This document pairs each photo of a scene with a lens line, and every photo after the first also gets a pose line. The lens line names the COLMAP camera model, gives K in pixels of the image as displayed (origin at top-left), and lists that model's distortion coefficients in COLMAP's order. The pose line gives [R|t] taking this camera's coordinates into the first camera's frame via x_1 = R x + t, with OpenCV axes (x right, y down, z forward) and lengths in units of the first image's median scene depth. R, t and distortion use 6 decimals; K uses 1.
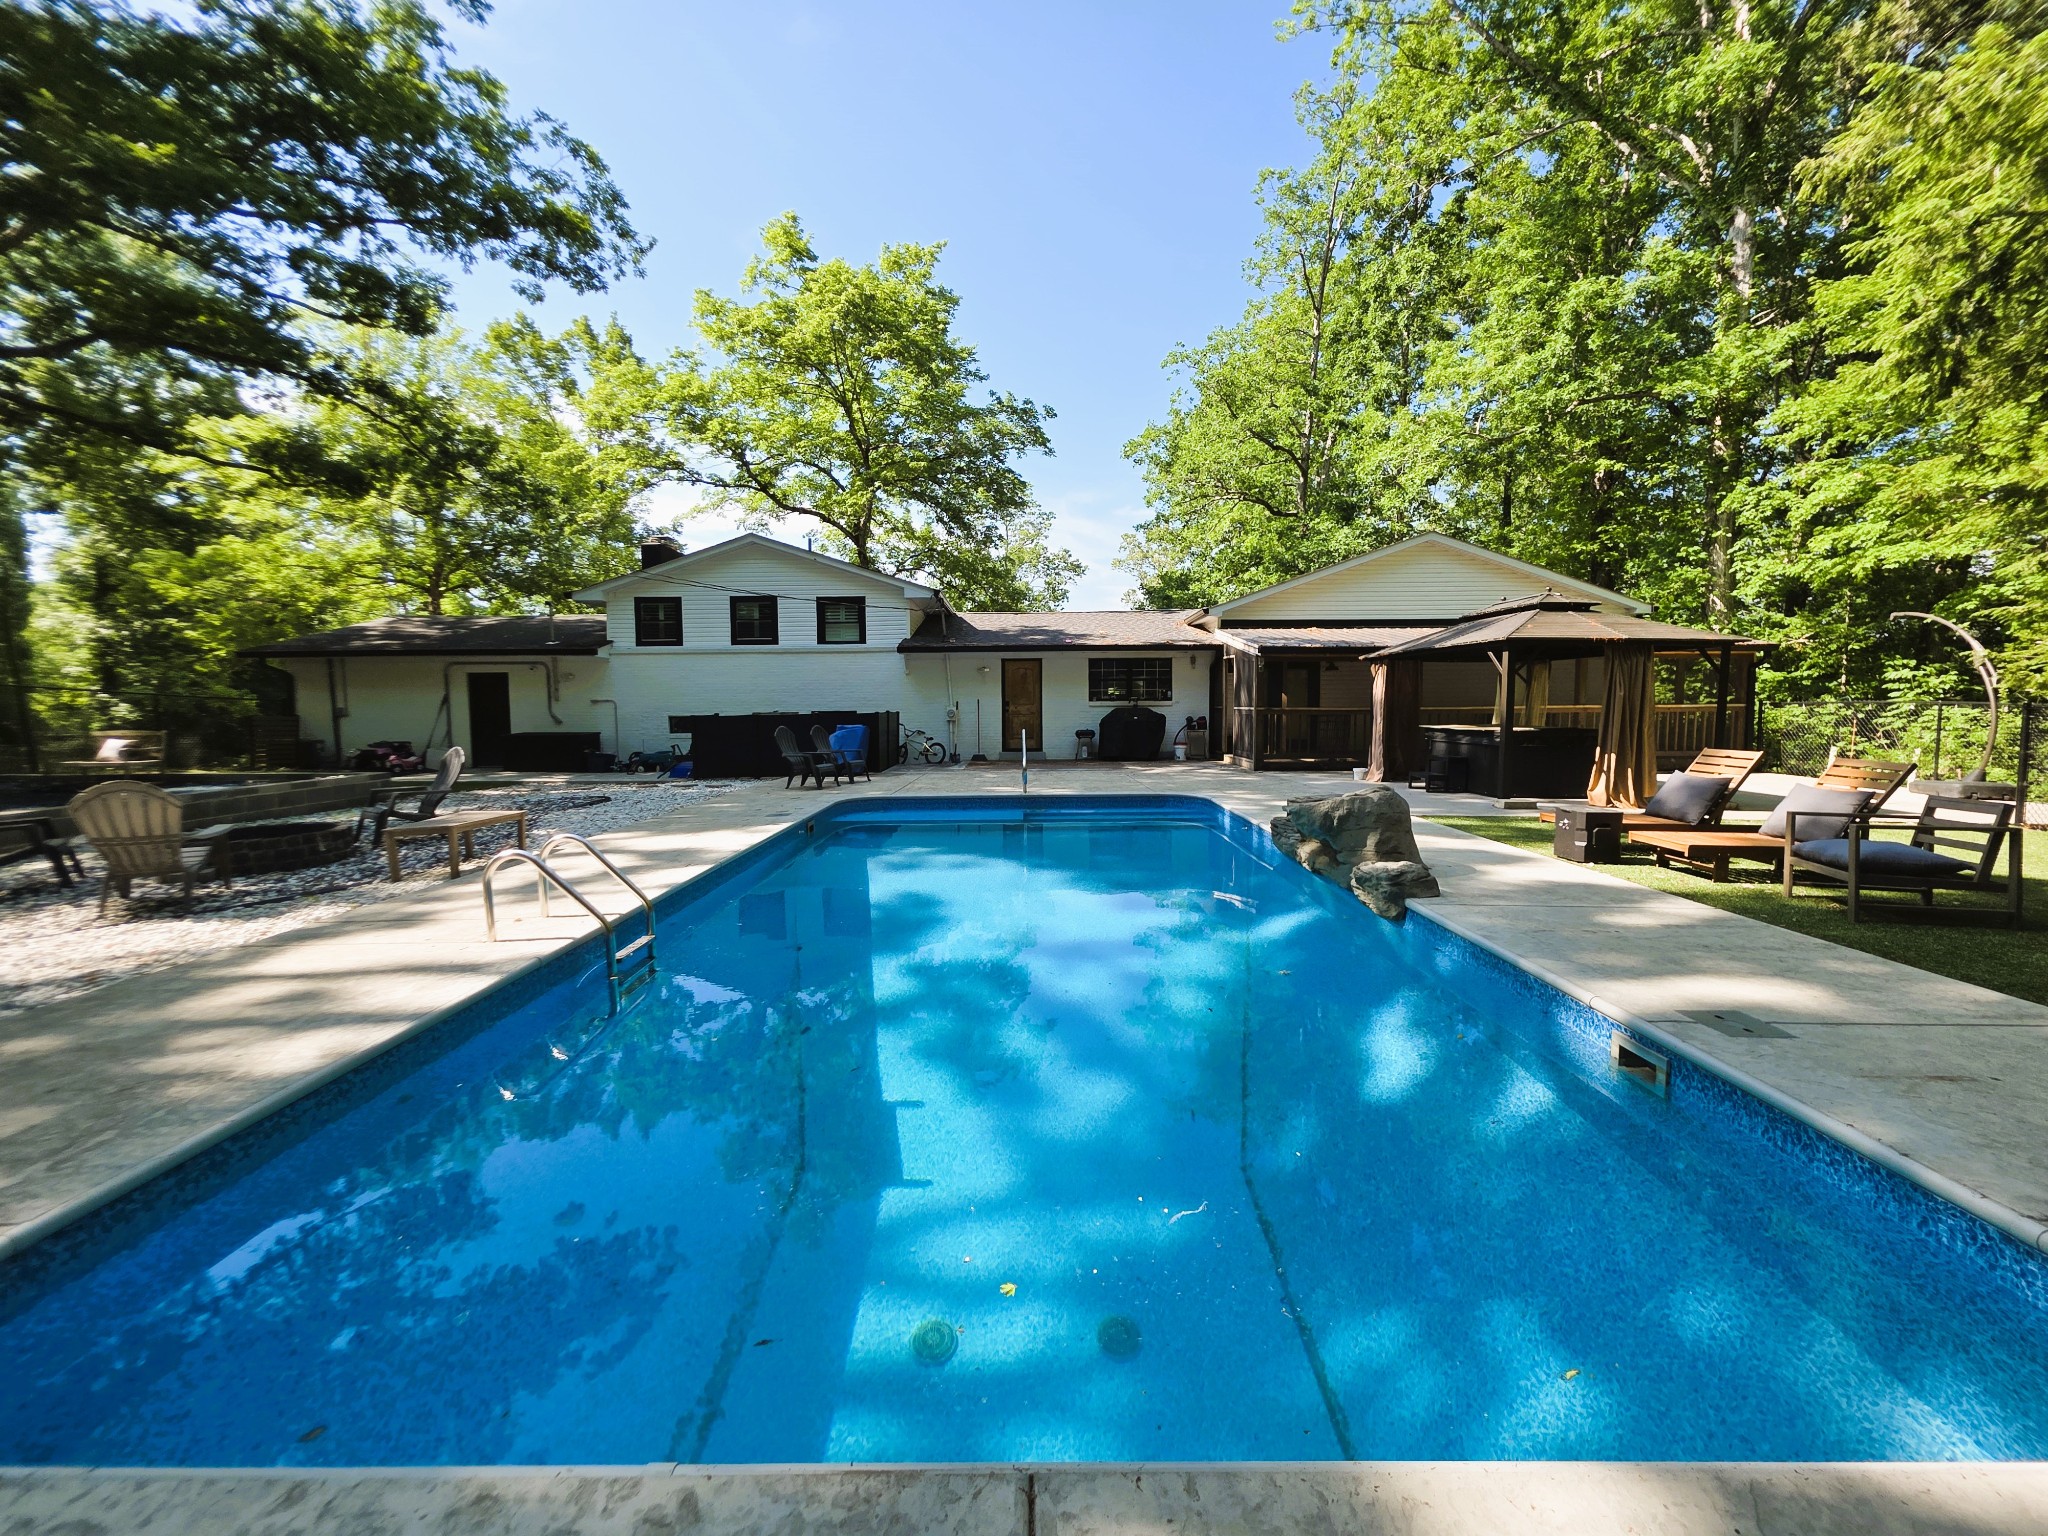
lens RADIAL K [[812.6, 0, 1023.7], [0, 812.6, 747.2], [0, 0, 1]] dist [0.008445, -0.000276]
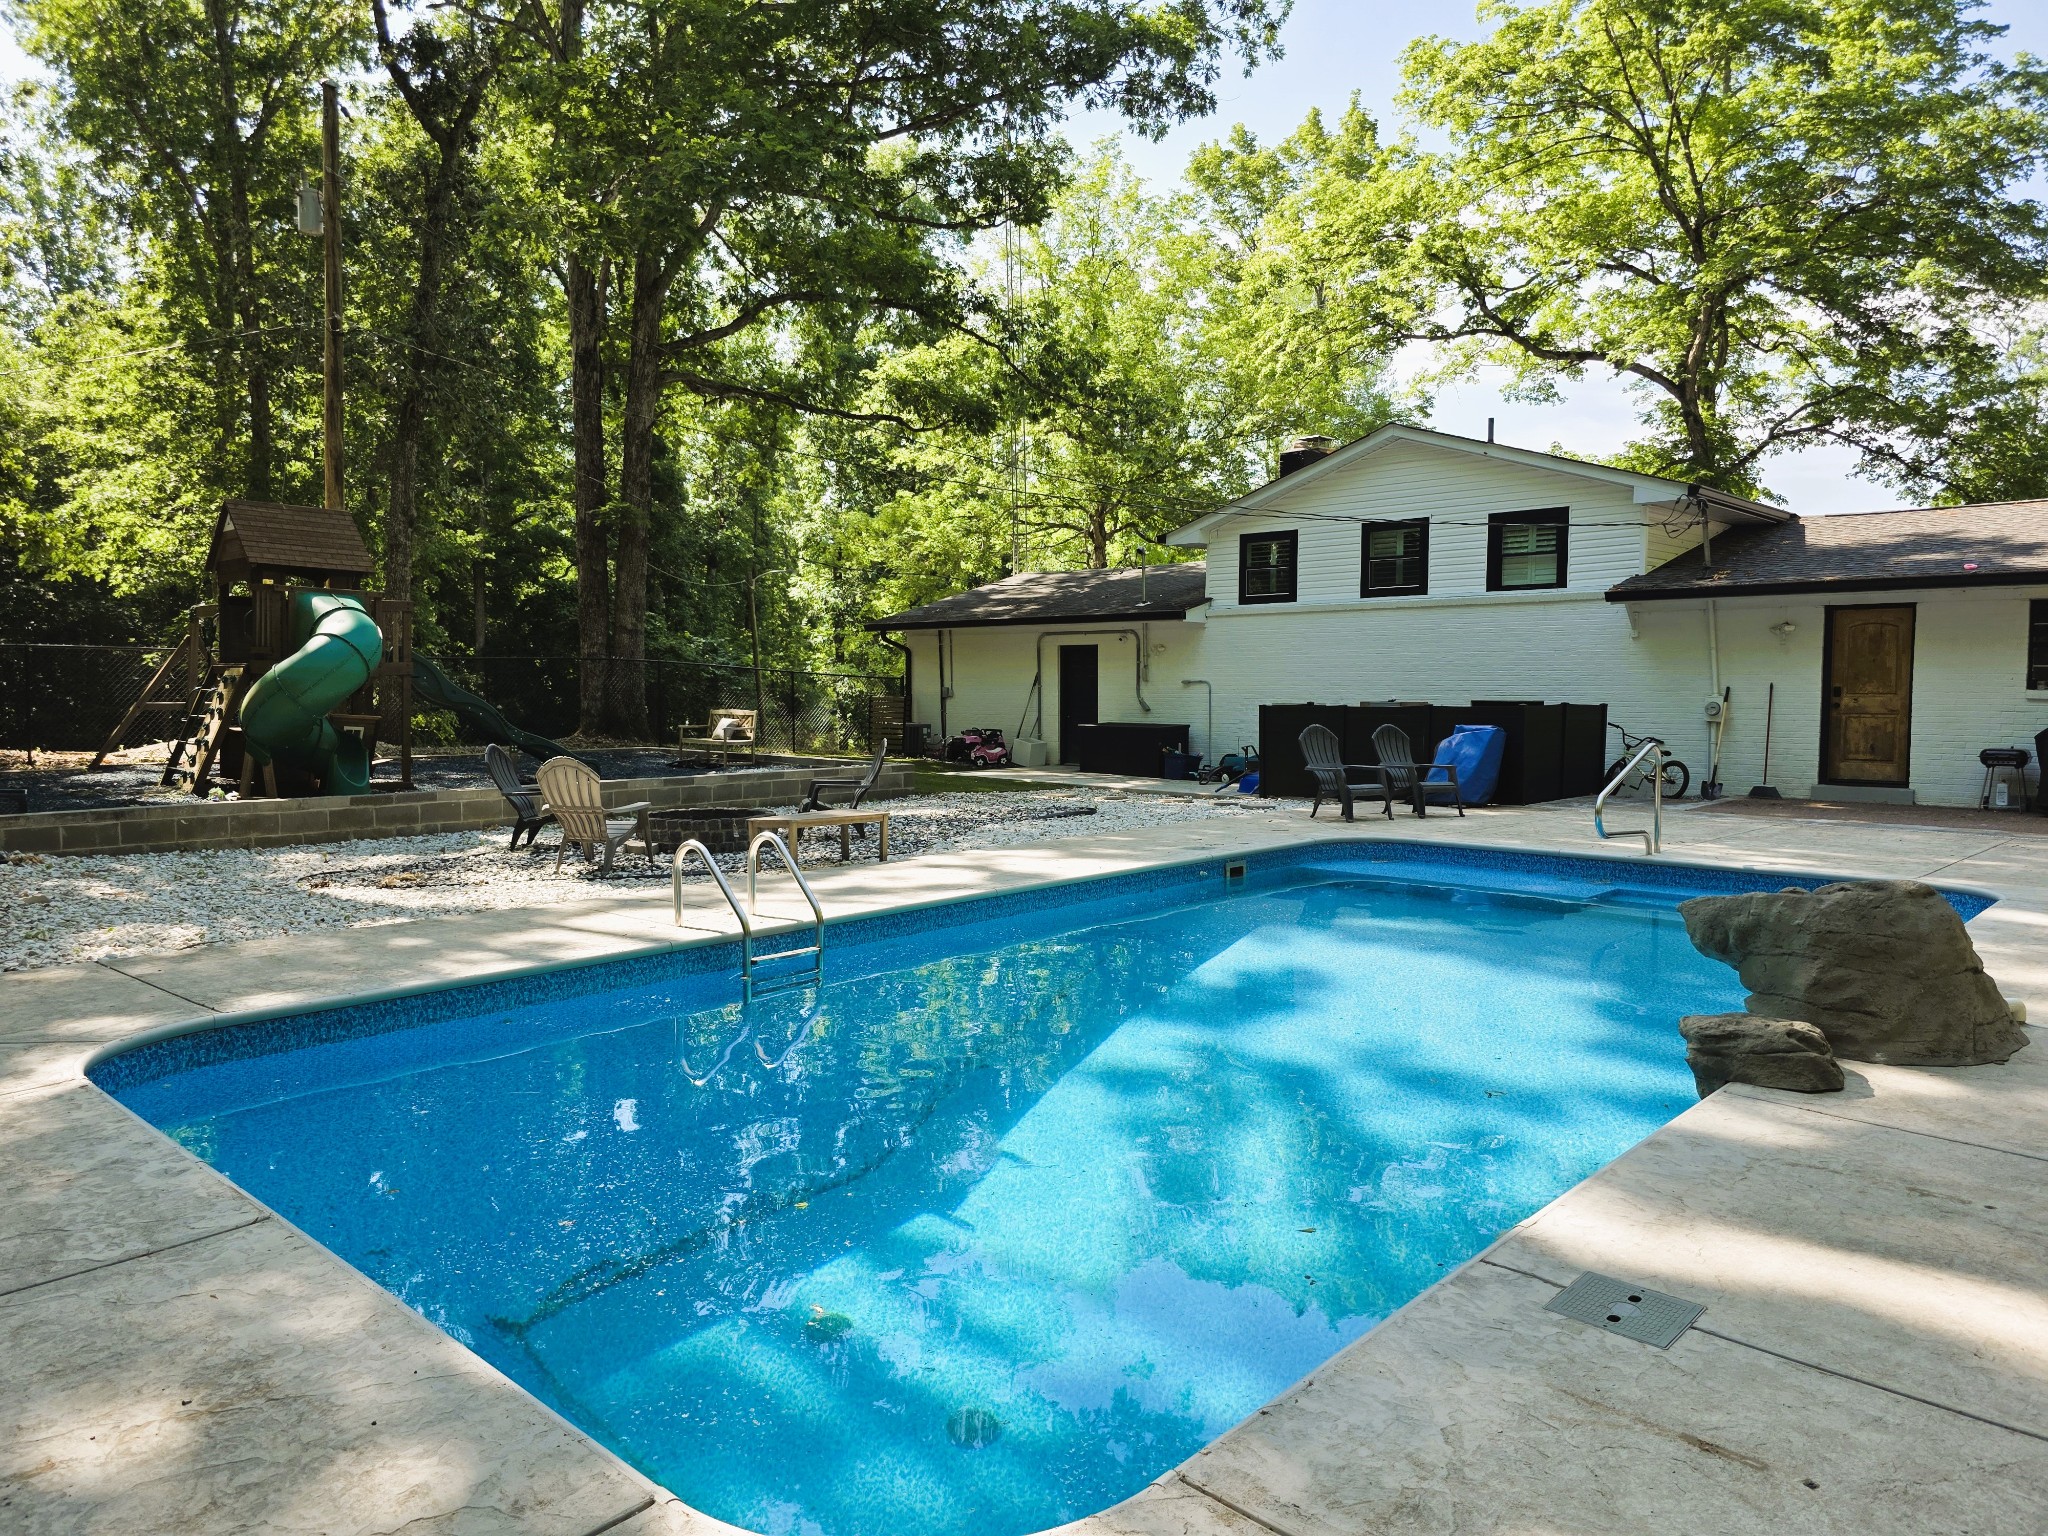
lens RADIAL K [[1359.5, 0, 1017.7], [0, 1359.5, 773.9], [0, 0, 1]] dist [0.019905, -0.005511]
pose [[0.738441, 0.053008, -0.672231, 0.183663], [-0.041948, 0.998586, 0.032663, -0.007923], [0.673012, 0.004079, 0.739621, 0.000336]]
